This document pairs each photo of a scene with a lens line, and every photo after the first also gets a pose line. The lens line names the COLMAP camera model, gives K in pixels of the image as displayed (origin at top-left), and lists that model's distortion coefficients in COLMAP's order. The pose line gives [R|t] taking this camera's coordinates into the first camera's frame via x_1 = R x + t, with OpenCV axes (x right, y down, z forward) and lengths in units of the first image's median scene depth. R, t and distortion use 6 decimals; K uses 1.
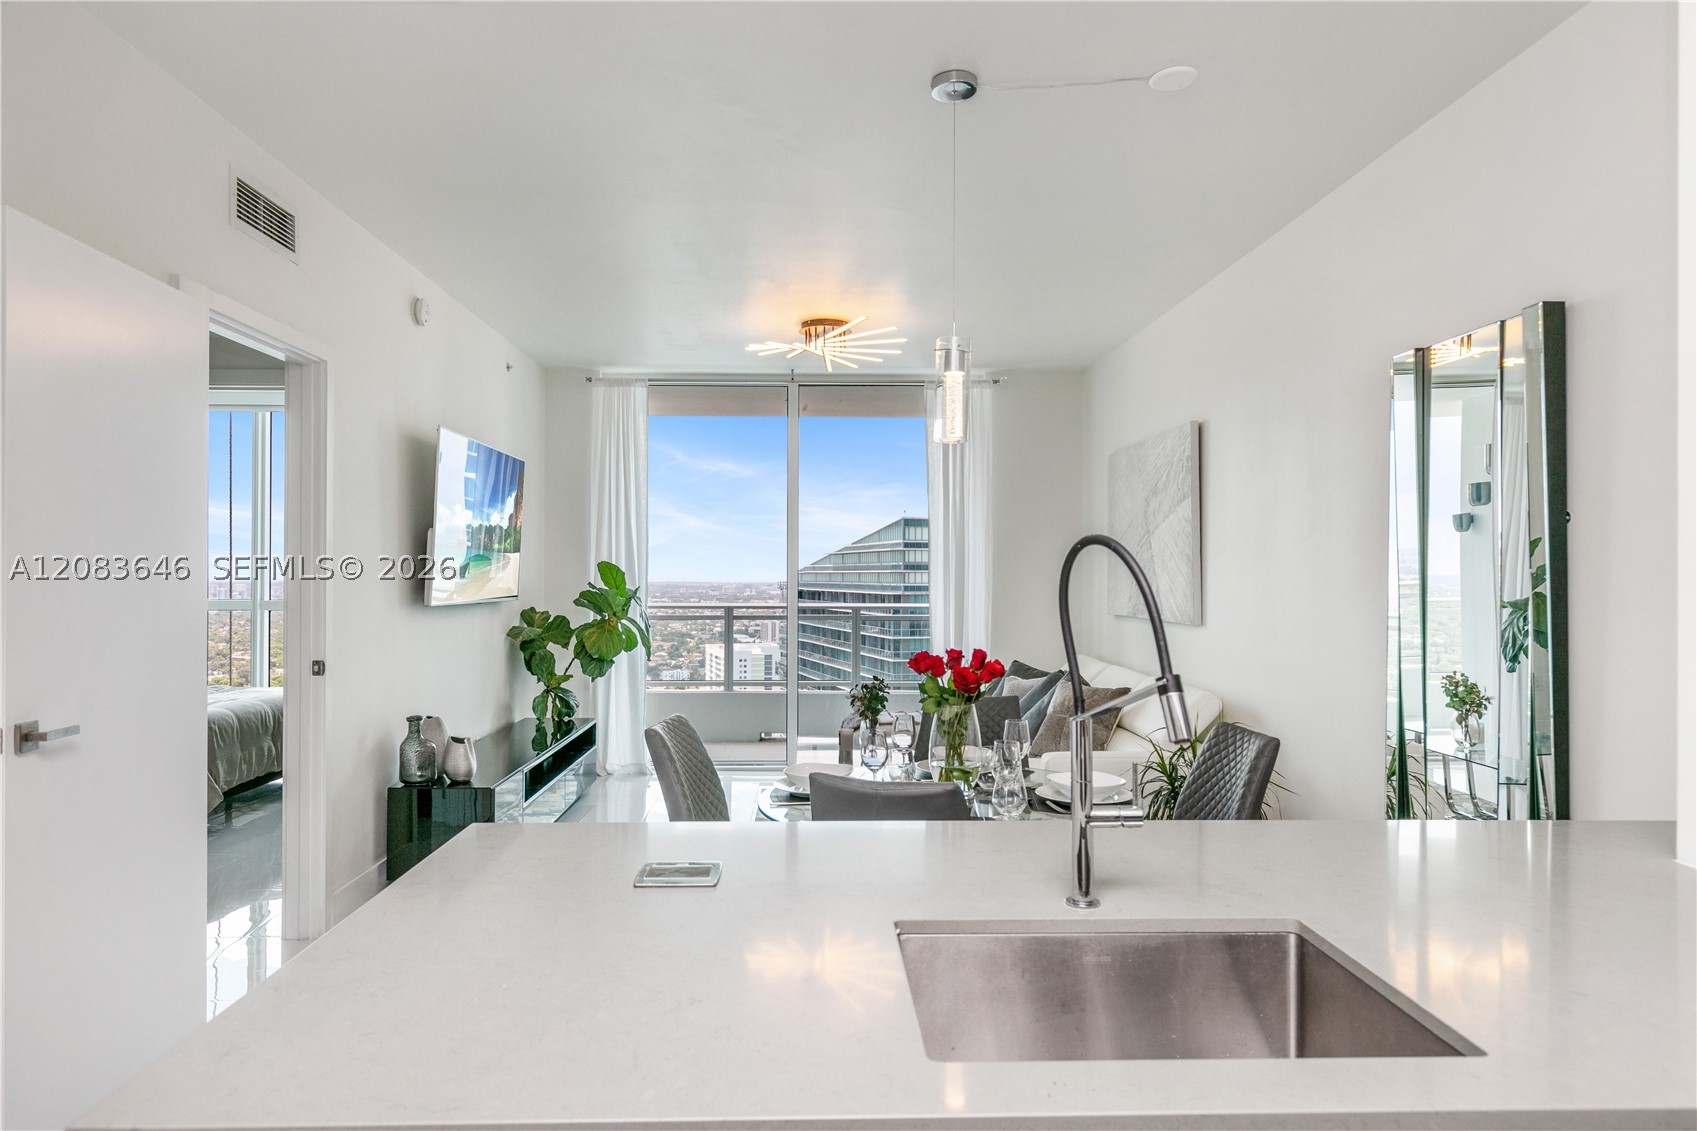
lens RADIAL K [[1065.8, 0, 838.7], [0, 1065.8, 570.0], [0, 0, 1]] dist [0.009816, 0.000995]
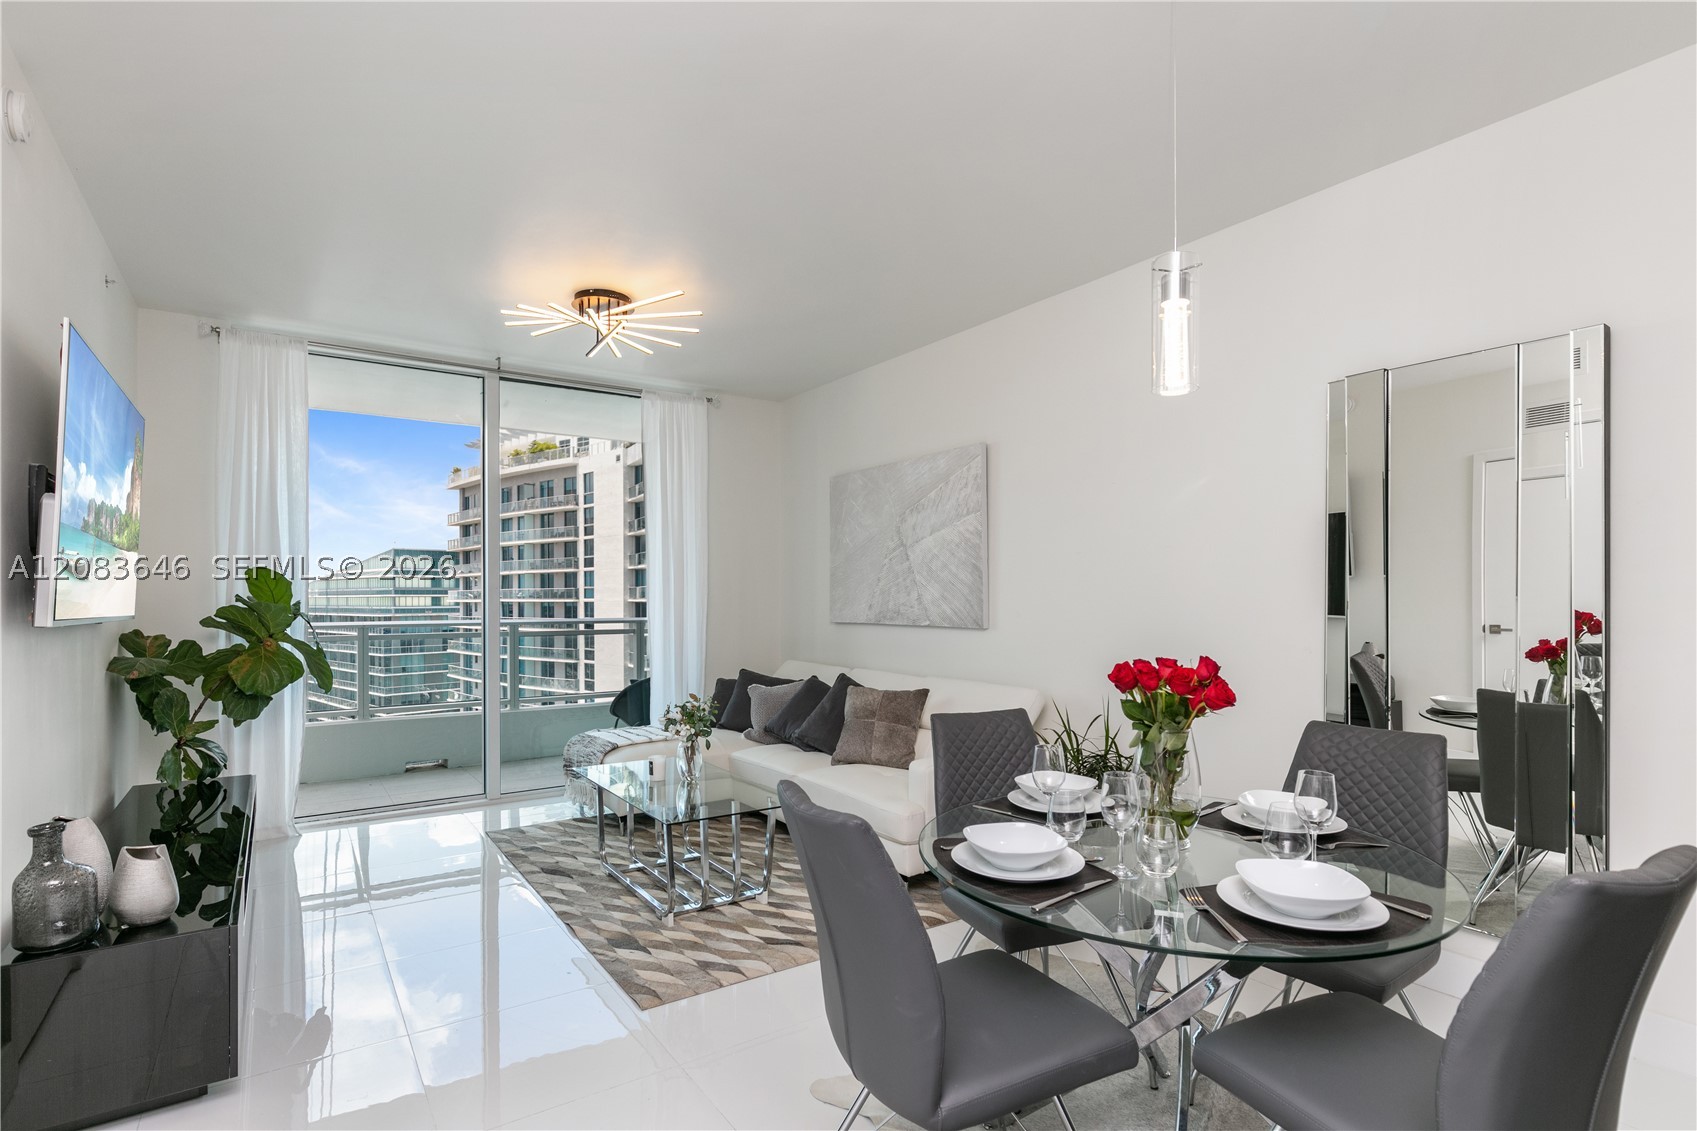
lens RADIAL K [[819.3, 0, 845.4], [0, 819.3, 599.5], [0, 0, 1]] dist [0.001459, -0.001945]
pose [[0.839955, -0.006476, 0.542617, -0.187905], [0.003084, 0.999970, 0.007161, 0.012206], [-0.542647, -0.004341, 0.839950, 0.283291]]
